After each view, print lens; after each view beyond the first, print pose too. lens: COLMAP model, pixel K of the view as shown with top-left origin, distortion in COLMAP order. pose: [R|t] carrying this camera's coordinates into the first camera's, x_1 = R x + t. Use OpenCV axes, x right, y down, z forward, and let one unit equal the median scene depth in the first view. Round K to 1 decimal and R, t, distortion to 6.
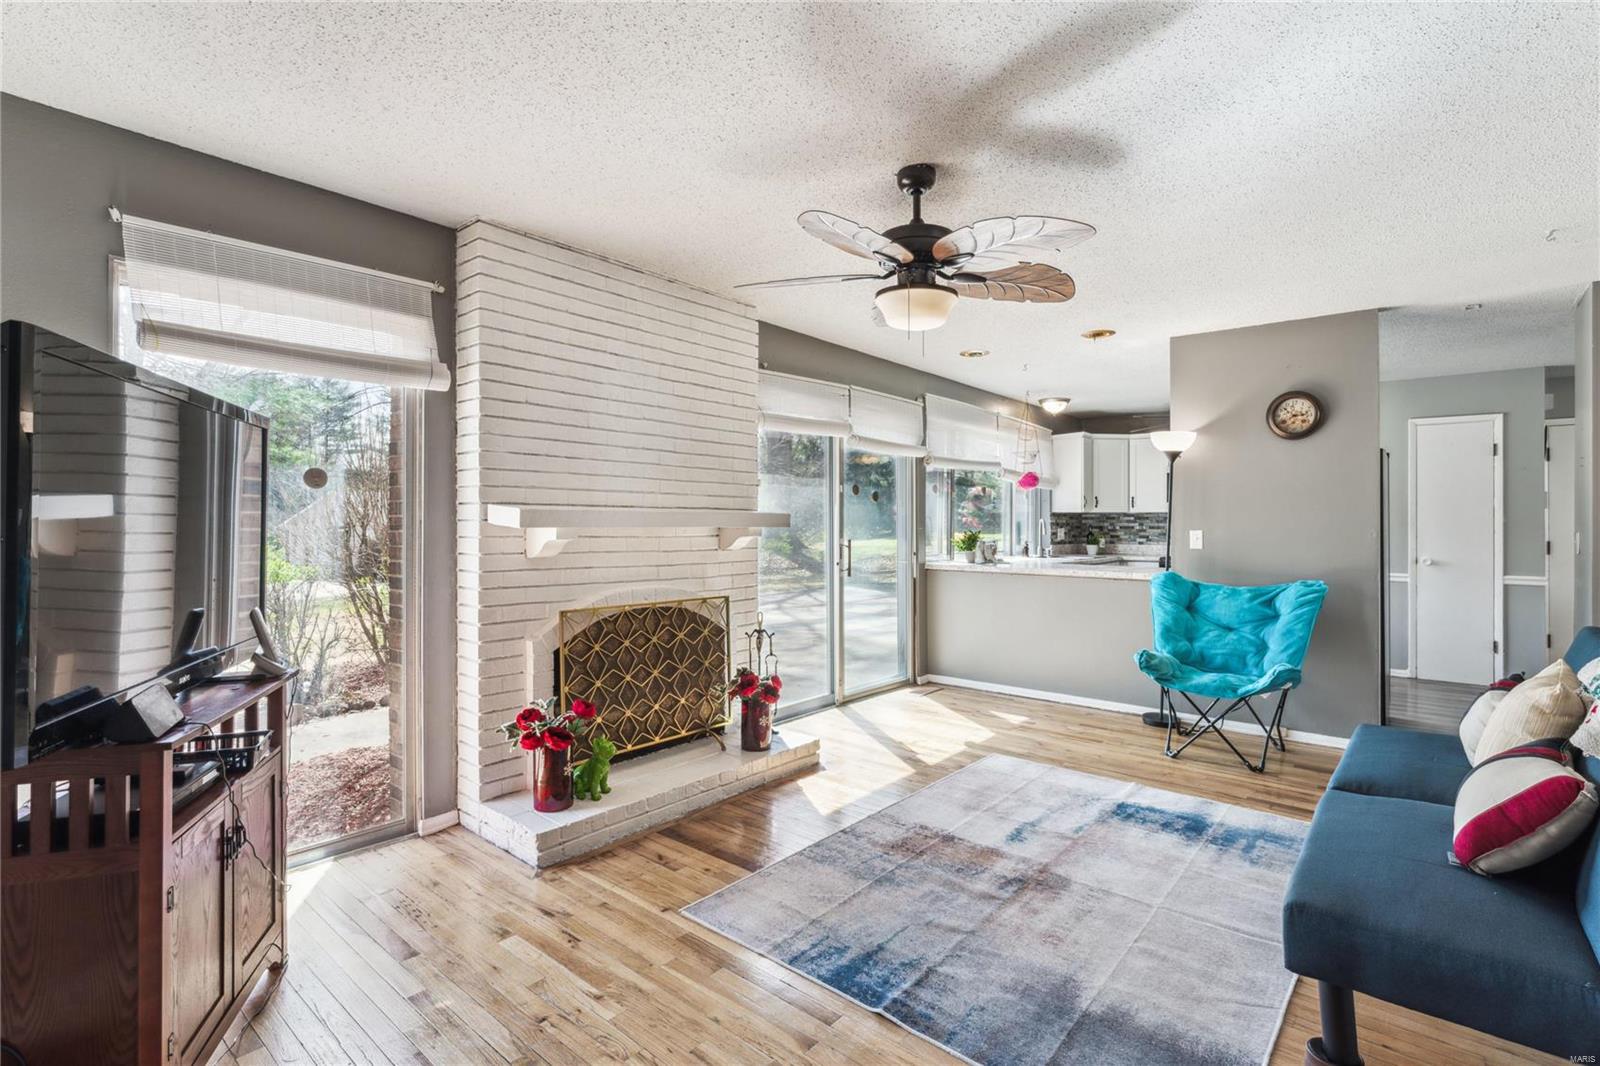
lens RADIAL K [[763.4, 0, 800.9], [0, 763.4, 521.3], [0, 0, 1]] dist [-0.001964, -0.000221]
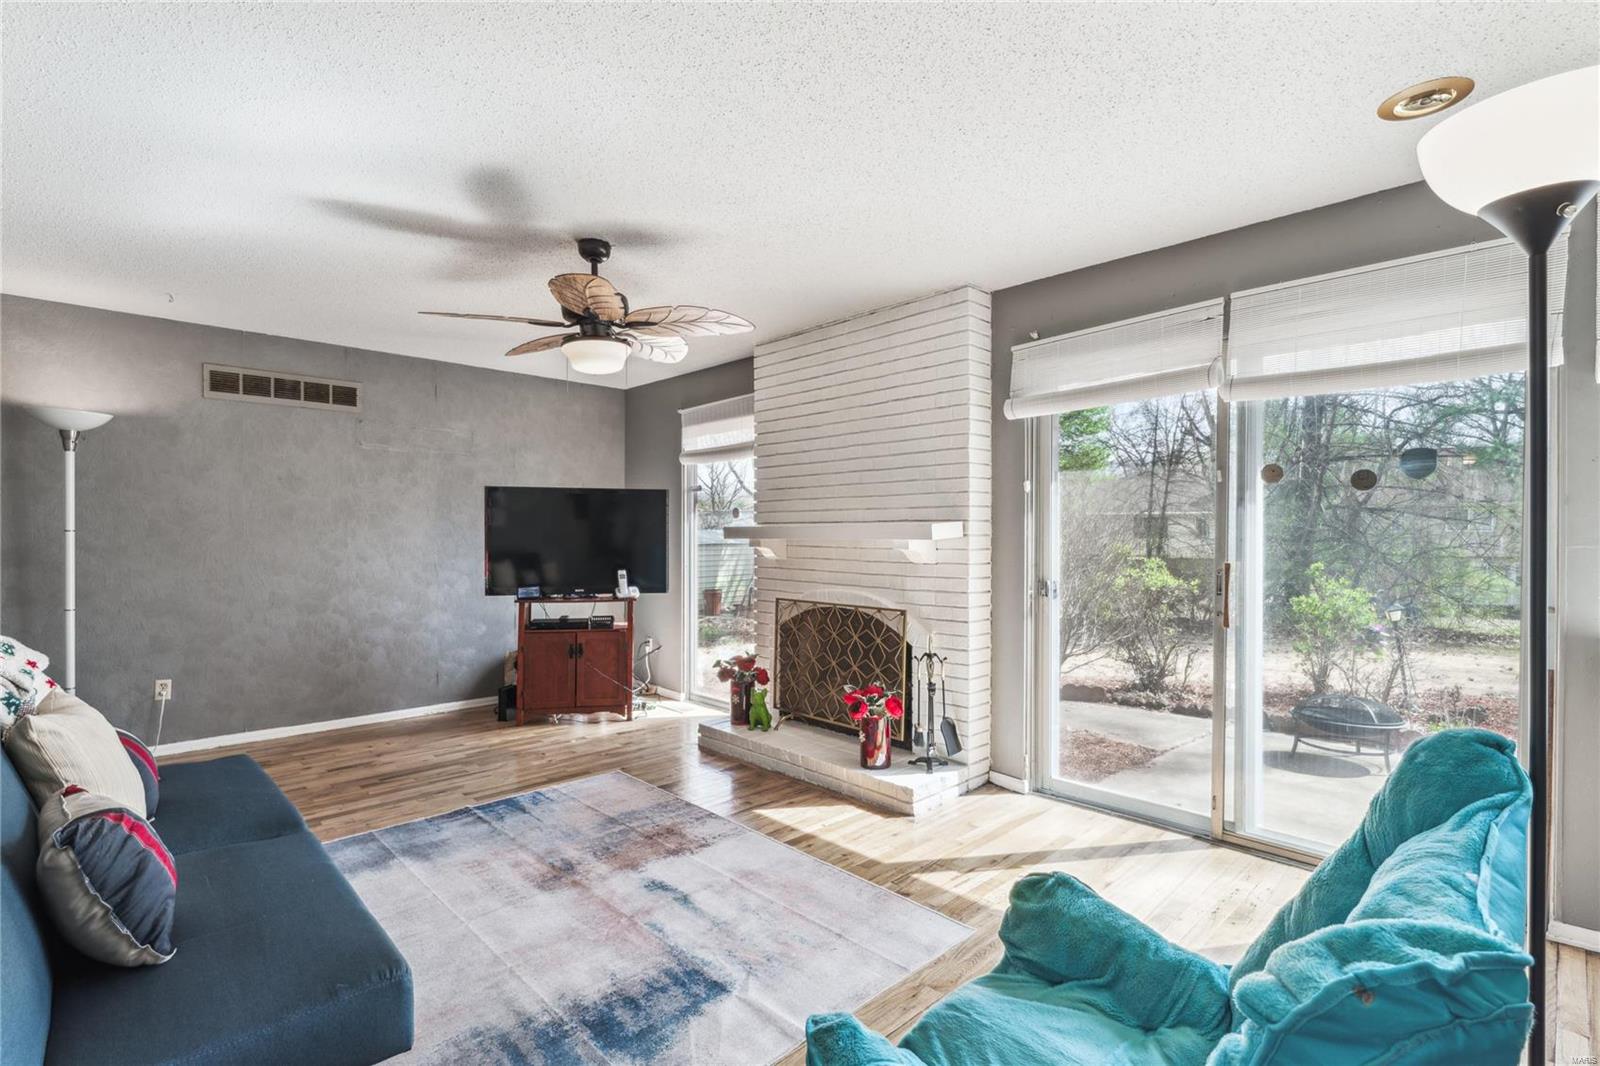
lens RADIAL K [[763.4, 0, 804.3], [0, 763.4, 546.5], [0, 0, 1]] dist [-0.001964, -0.000221]
pose [[-0.112949, 0.005076, -0.993588, 1.129356], [-0.003138, 0.999980, 0.005466, 0.015106], [0.993596, 0.003735, -0.112931, 1.255843]]
